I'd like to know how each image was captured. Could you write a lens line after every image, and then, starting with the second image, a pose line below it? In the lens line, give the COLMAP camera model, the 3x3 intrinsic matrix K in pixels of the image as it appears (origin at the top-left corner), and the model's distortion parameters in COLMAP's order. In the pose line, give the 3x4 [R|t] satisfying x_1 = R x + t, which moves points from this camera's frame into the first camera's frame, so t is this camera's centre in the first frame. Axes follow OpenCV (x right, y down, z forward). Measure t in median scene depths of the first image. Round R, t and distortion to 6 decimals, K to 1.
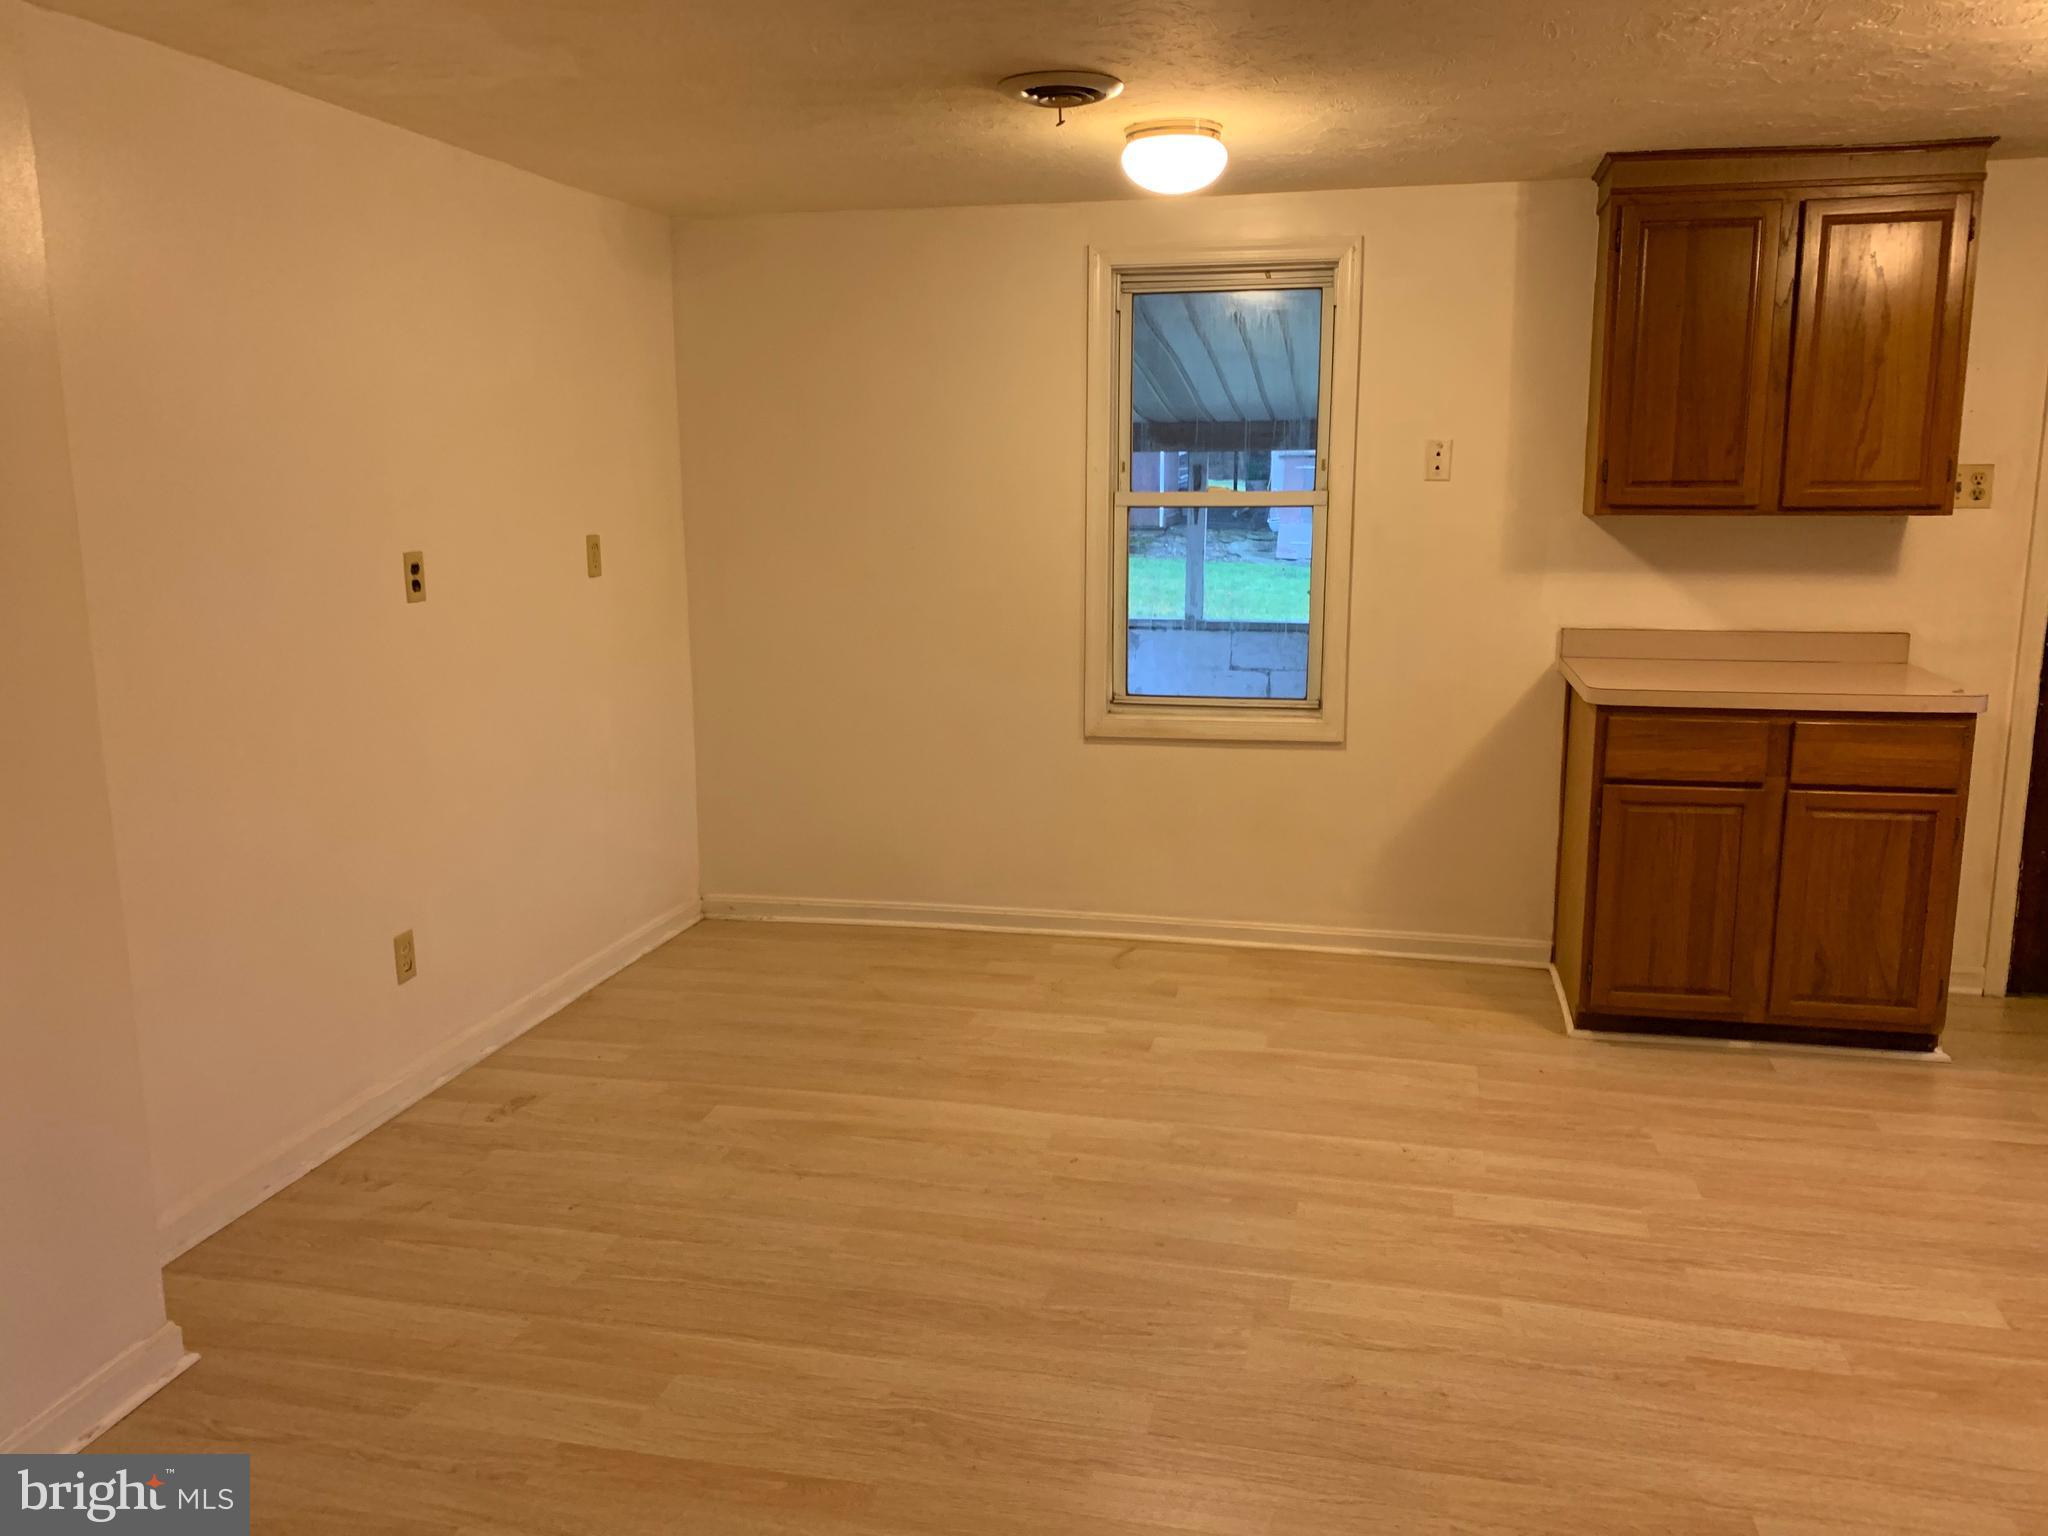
lens RADIAL K [[1537.4, 0, 1017.4], [0, 1537.4, 758.2], [0, 0, 1]] dist [-0.003575, 0.010210]
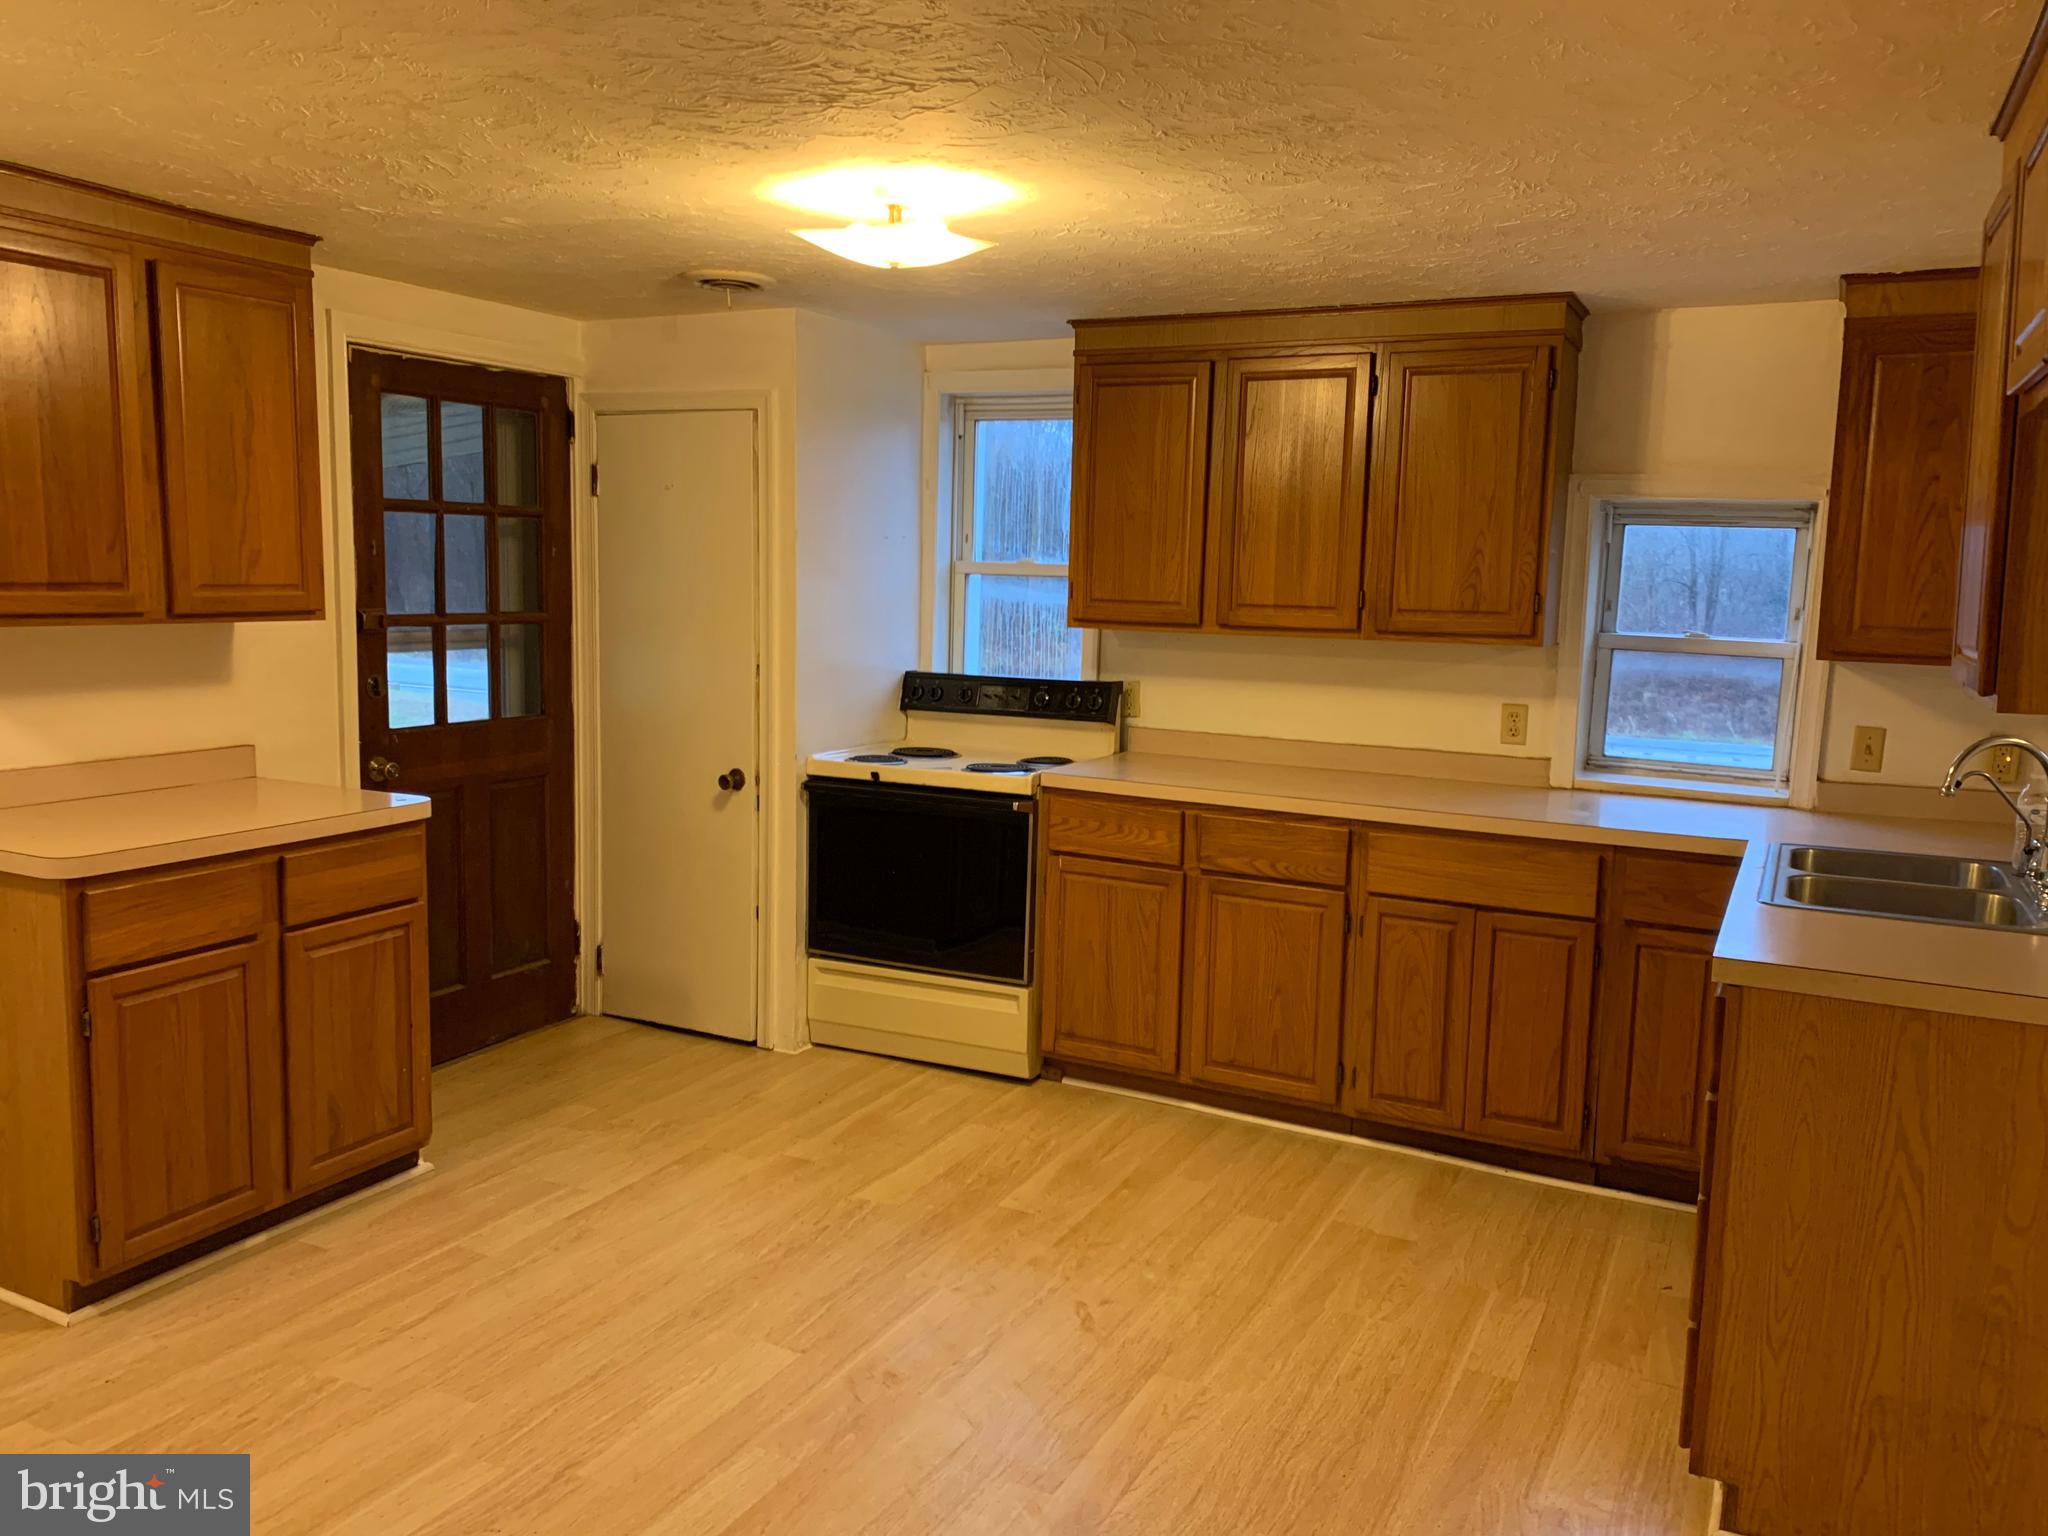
lens RADIAL K [[1537.4, 0, 1021.1], [0, 1537.4, 781.9], [0, 0, 1]] dist [-0.003575, 0.010210]
pose [[0.237637, -0.117943, 0.964167, -0.228612], [0.162929, 0.983378, 0.080137, -0.065257], [-0.957592, 0.138048, 0.252904, 0.355985]]
